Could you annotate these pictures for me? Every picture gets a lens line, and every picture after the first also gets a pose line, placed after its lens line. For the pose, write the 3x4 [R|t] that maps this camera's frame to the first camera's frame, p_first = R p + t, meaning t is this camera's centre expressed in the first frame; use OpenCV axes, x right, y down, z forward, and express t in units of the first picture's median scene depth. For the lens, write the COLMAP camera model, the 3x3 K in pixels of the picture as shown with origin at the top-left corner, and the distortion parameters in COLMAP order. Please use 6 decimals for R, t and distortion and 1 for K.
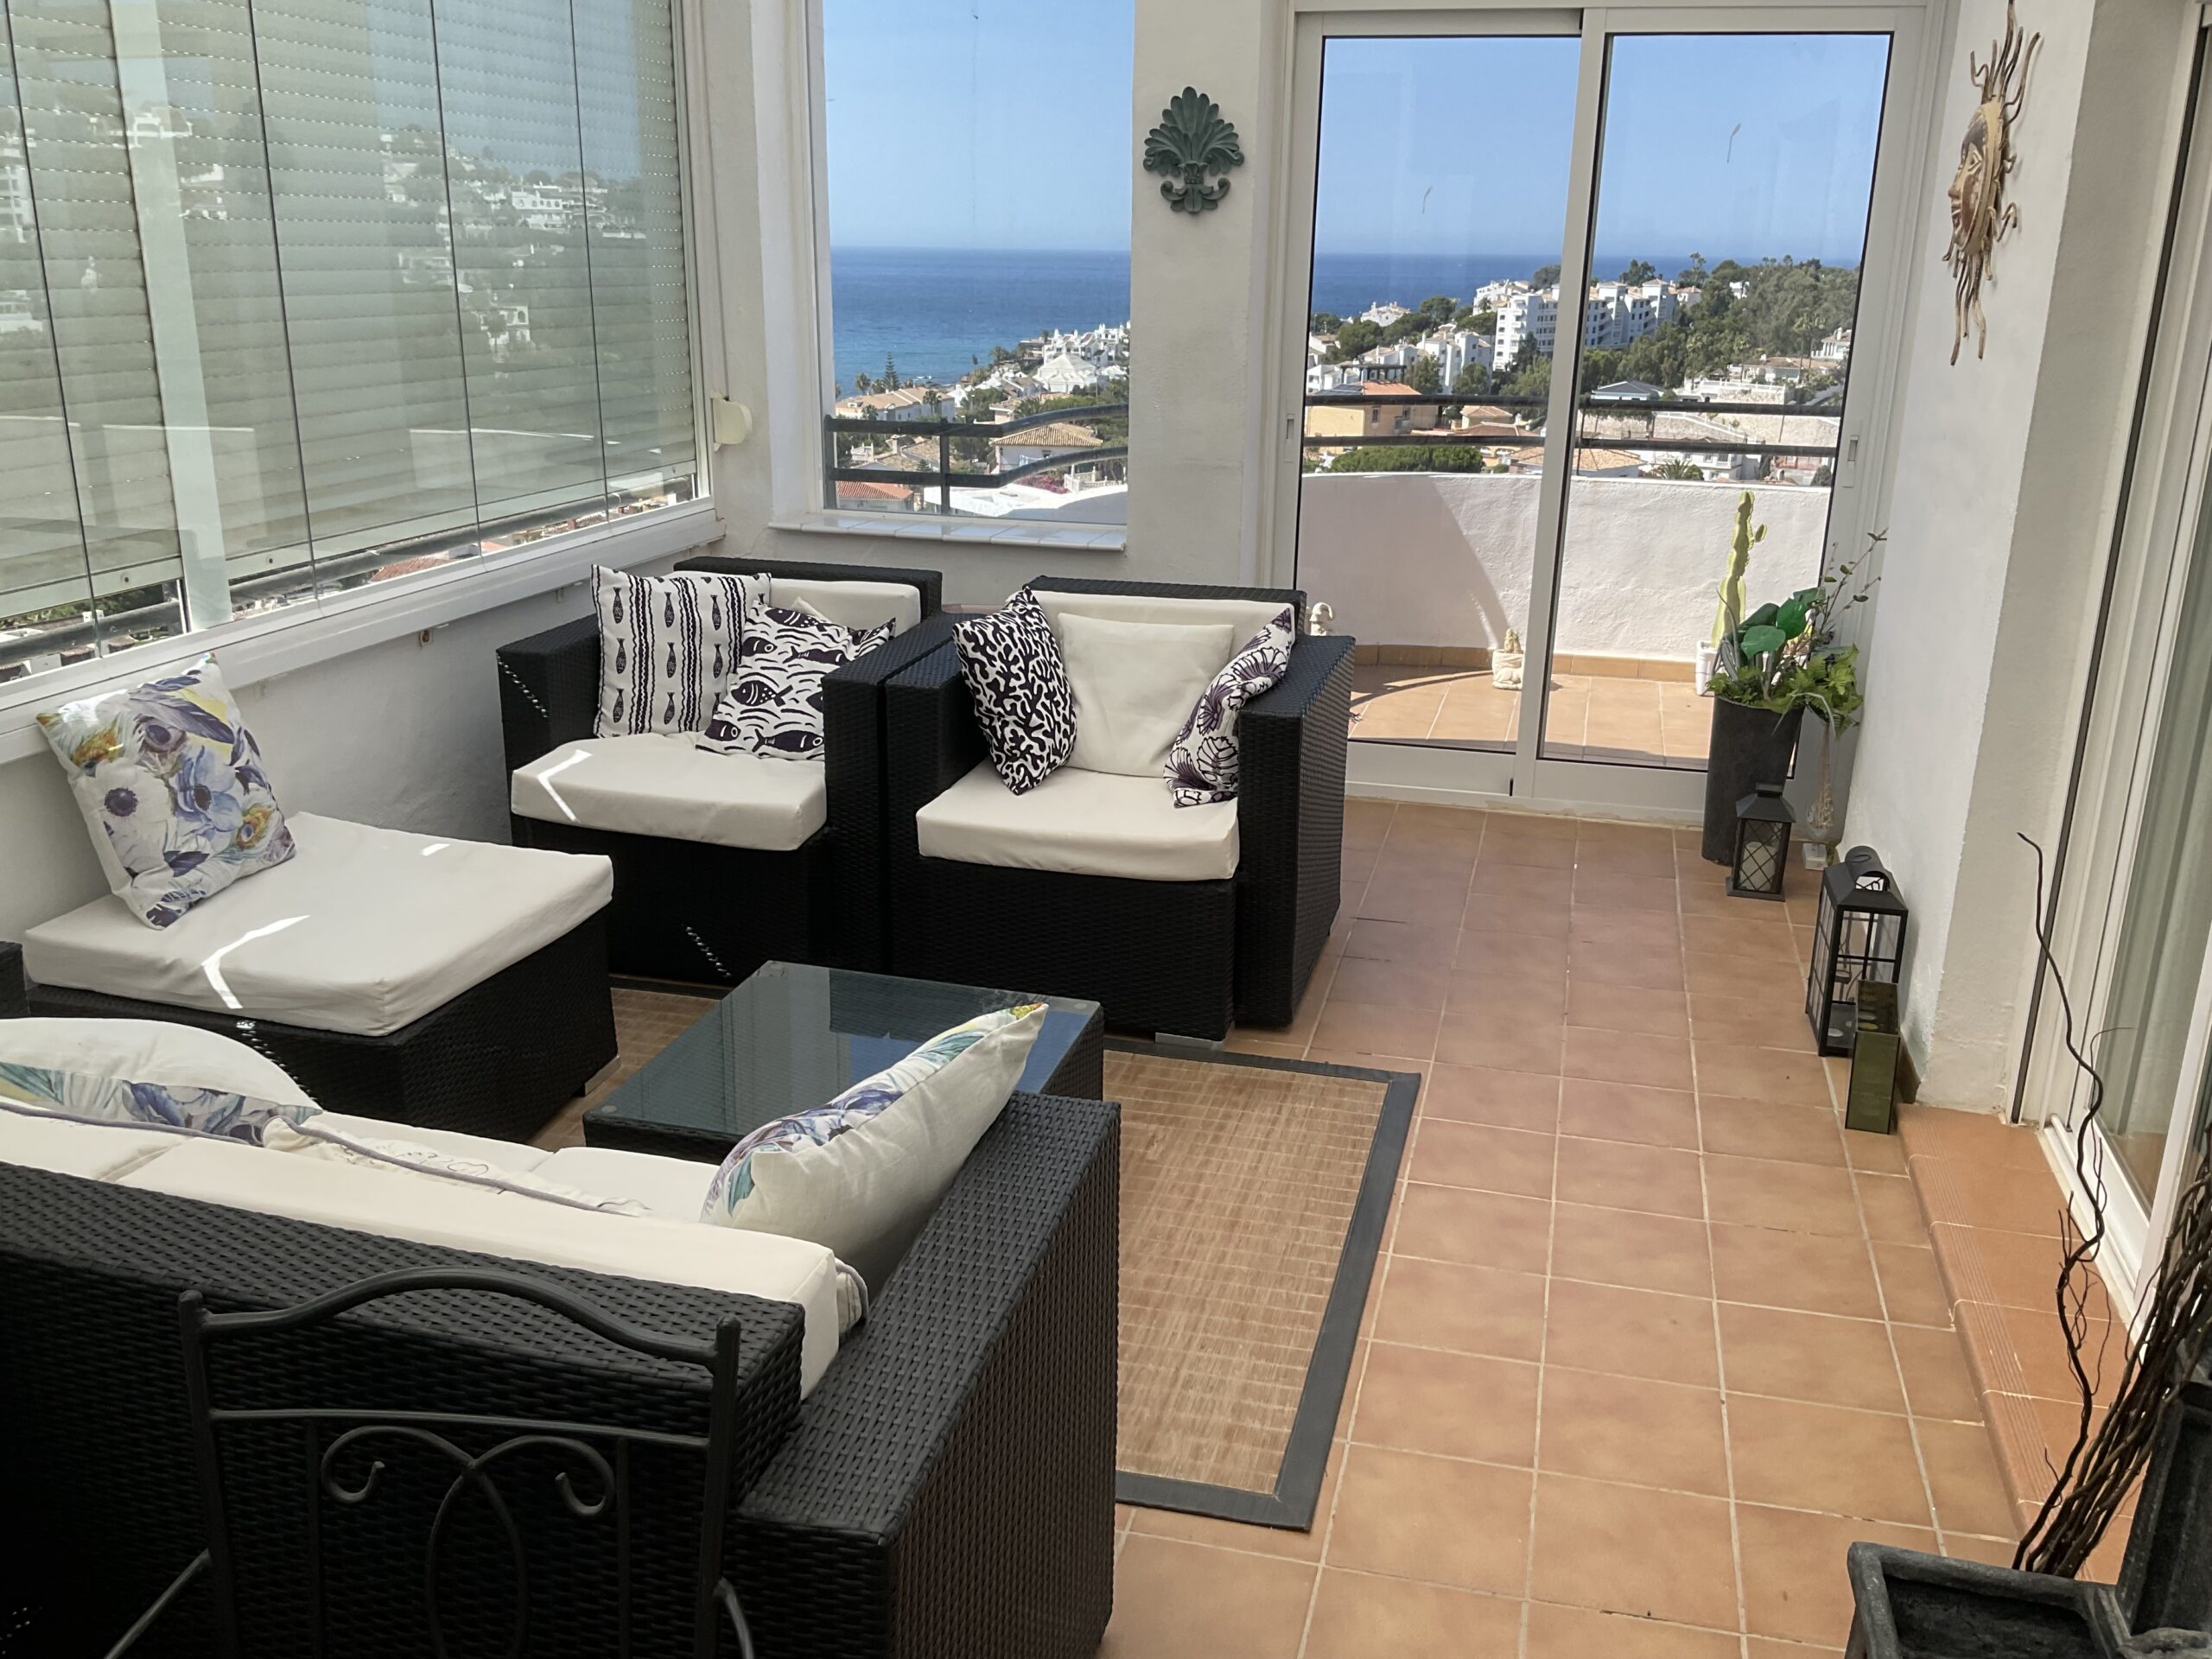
lens RADIAL K [[1843.6, 0, 1095.8], [0, 1843.6, 831.0], [0, 0, 1]] dist [0.094109, -0.177619]
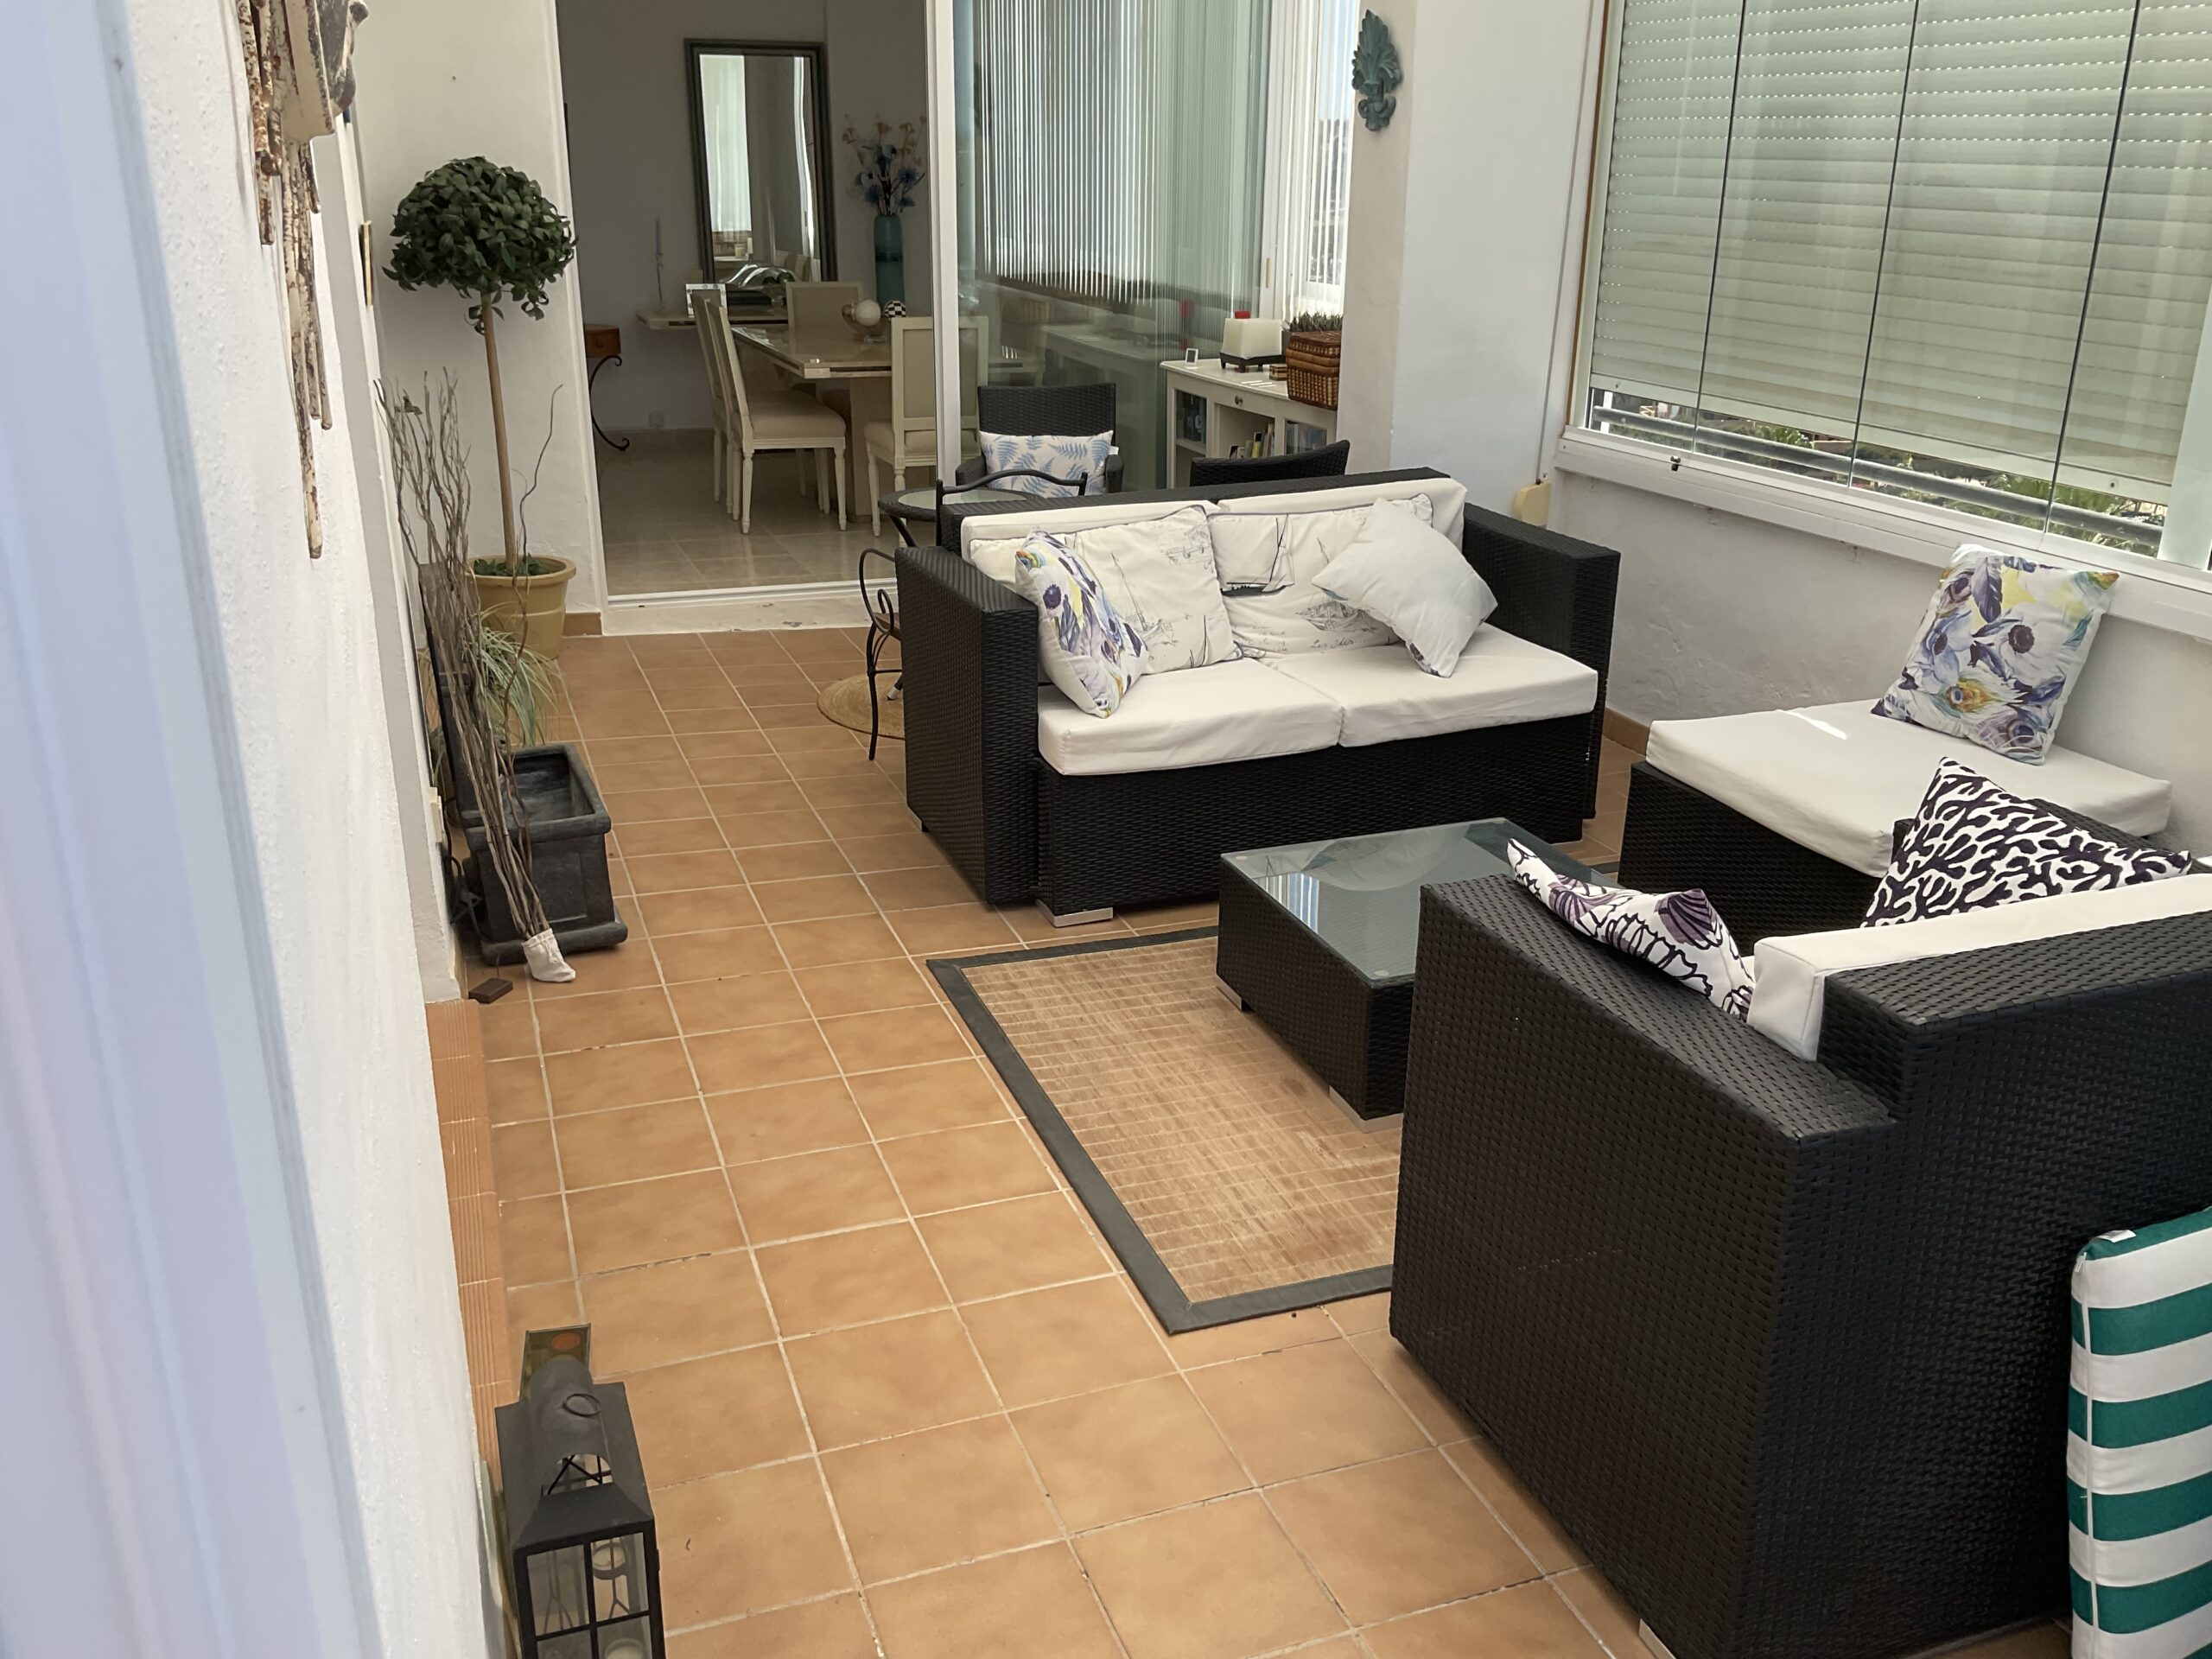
lens RADIAL K [[1843.6, 0, 1104.8], [0, 1843.6, 833.9], [0, 0, 1]] dist [0.094109, -0.177619]
pose [[-0.819914, 0.174416, -0.545271, 0.428536], [-0.193109, 0.812377, 0.550229, -0.319819], [0.538935, 0.556437, -0.632398, 1.034271]]
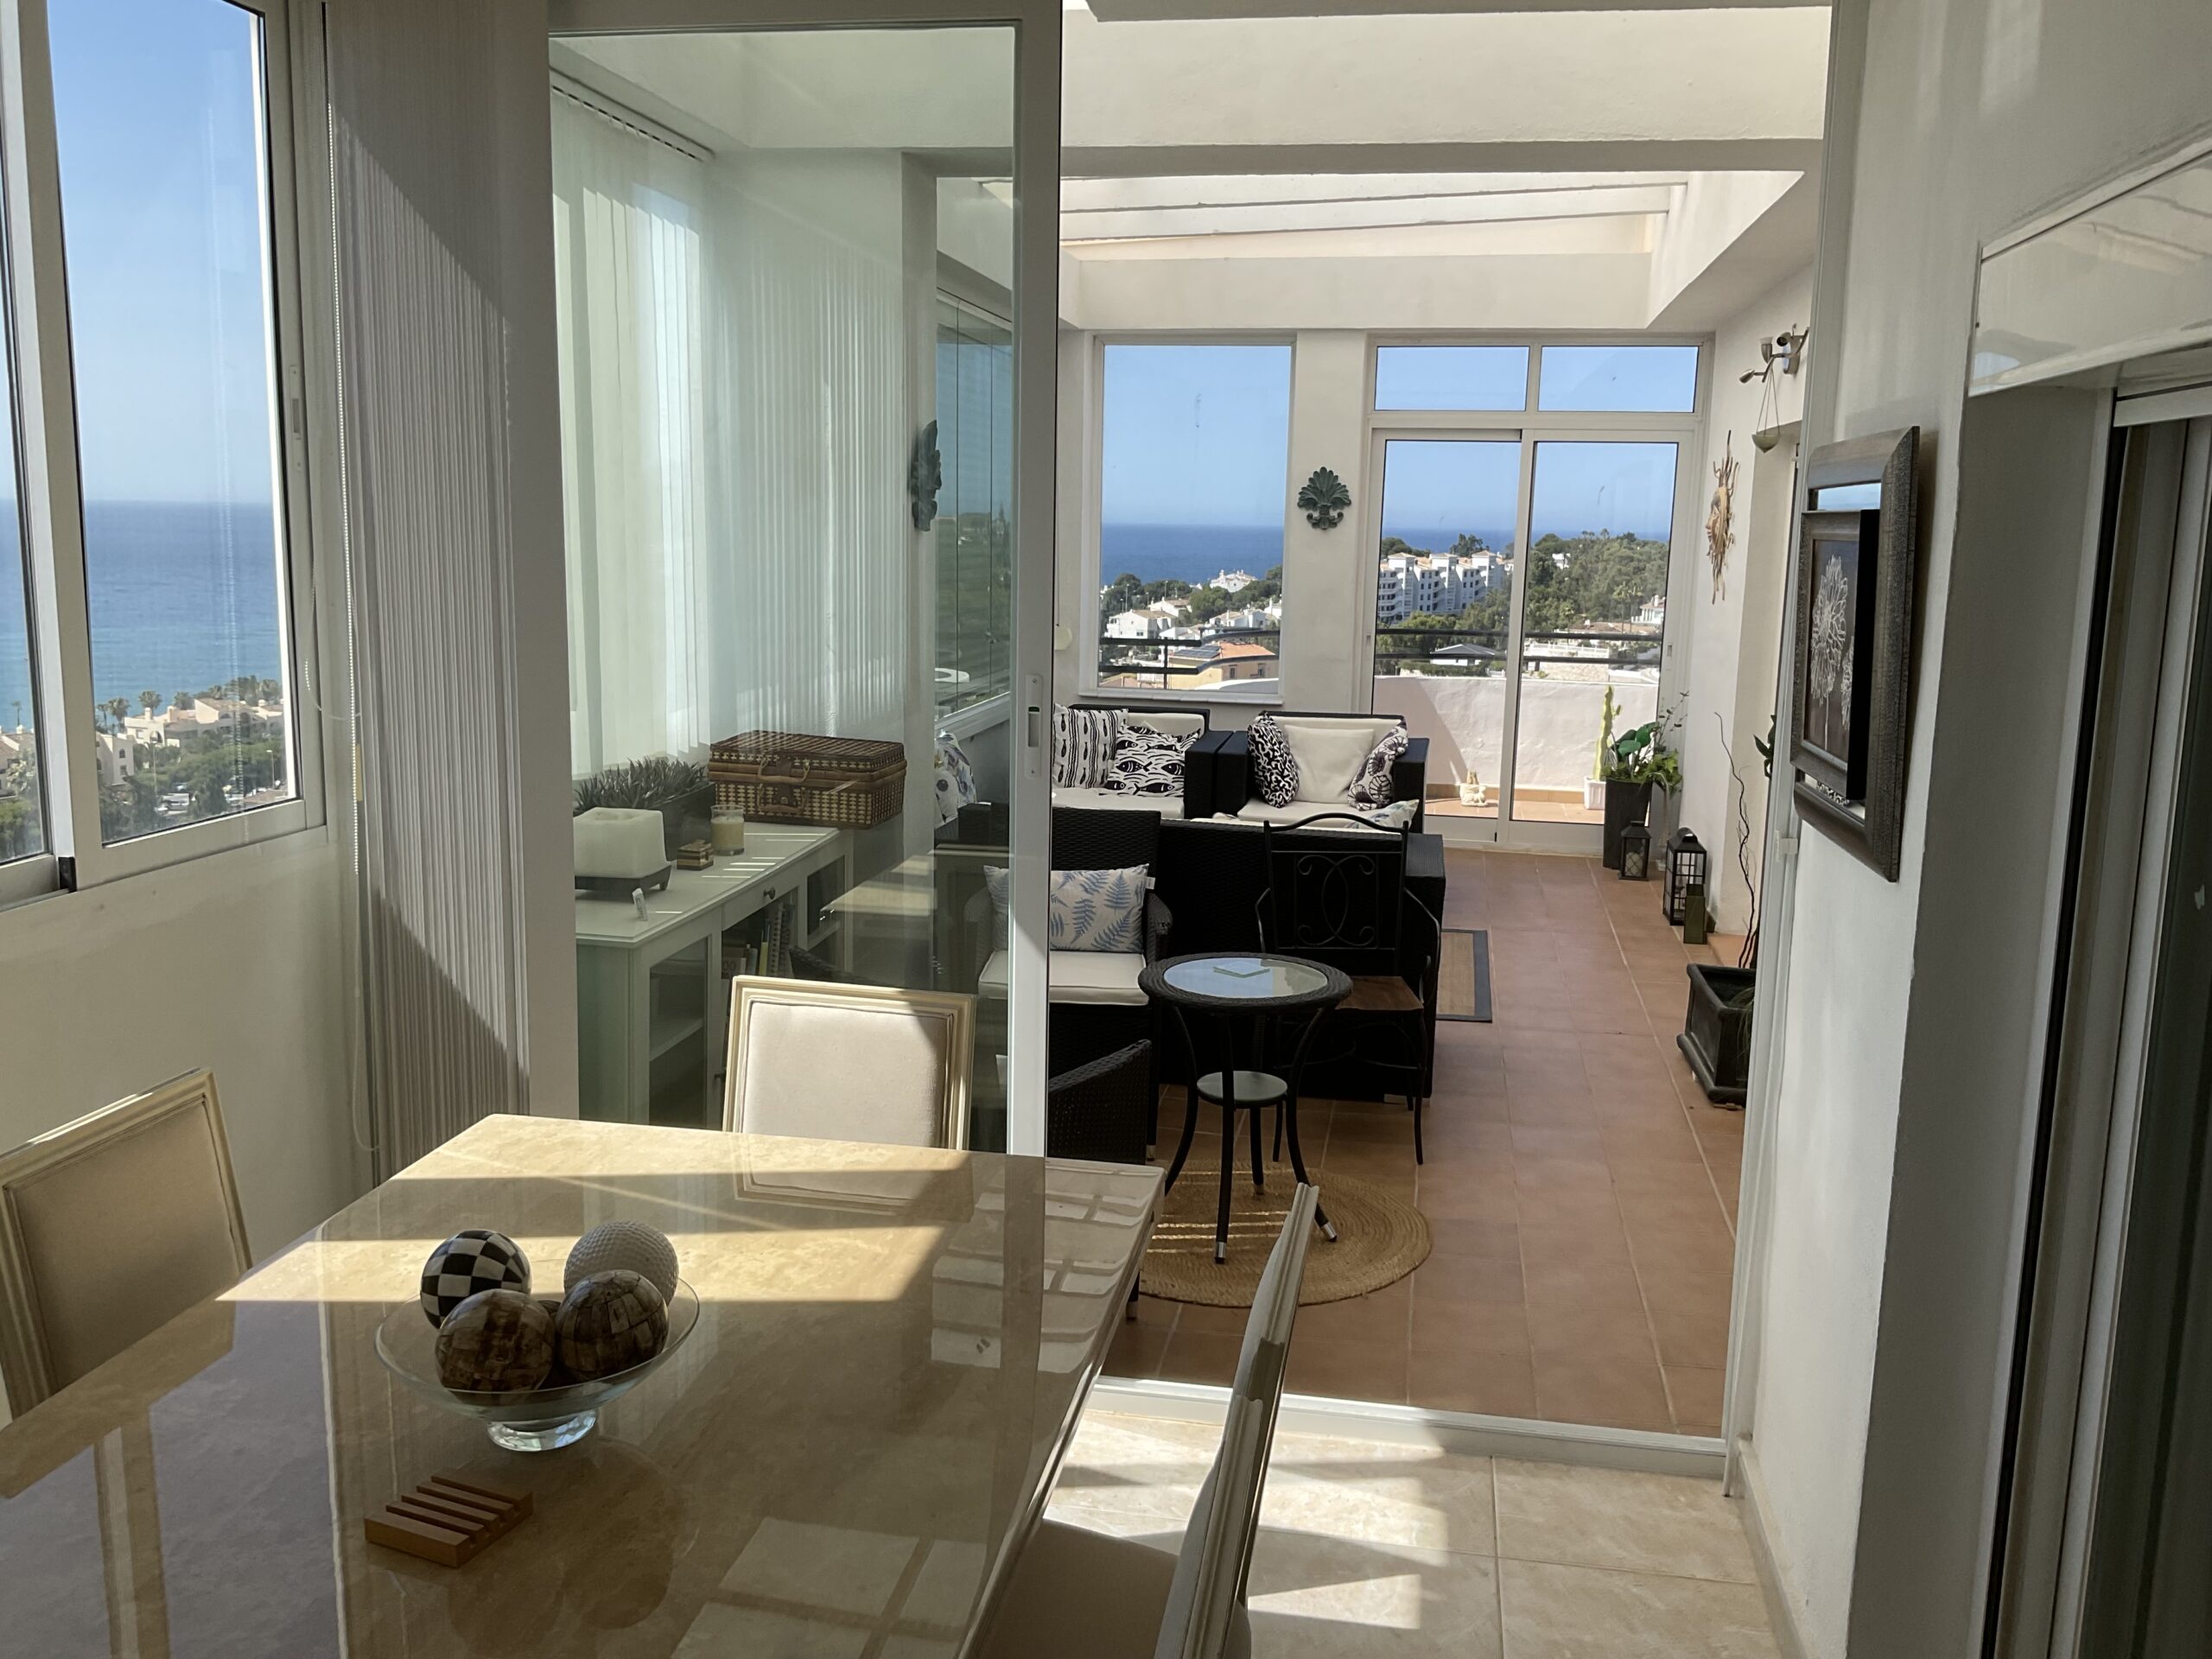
lens RADIAL K [[1843.6, 0, 1085.3], [0, 1843.6, 829.5], [0, 0, 1]] dist [0.094109, -0.177619]
pose [[0.997418, -0.006412, 0.071528, -0.337543], [0.016145, 0.990530, -0.136347, 0.233681], [-0.069977, 0.137150, 0.988075, -0.836473]]
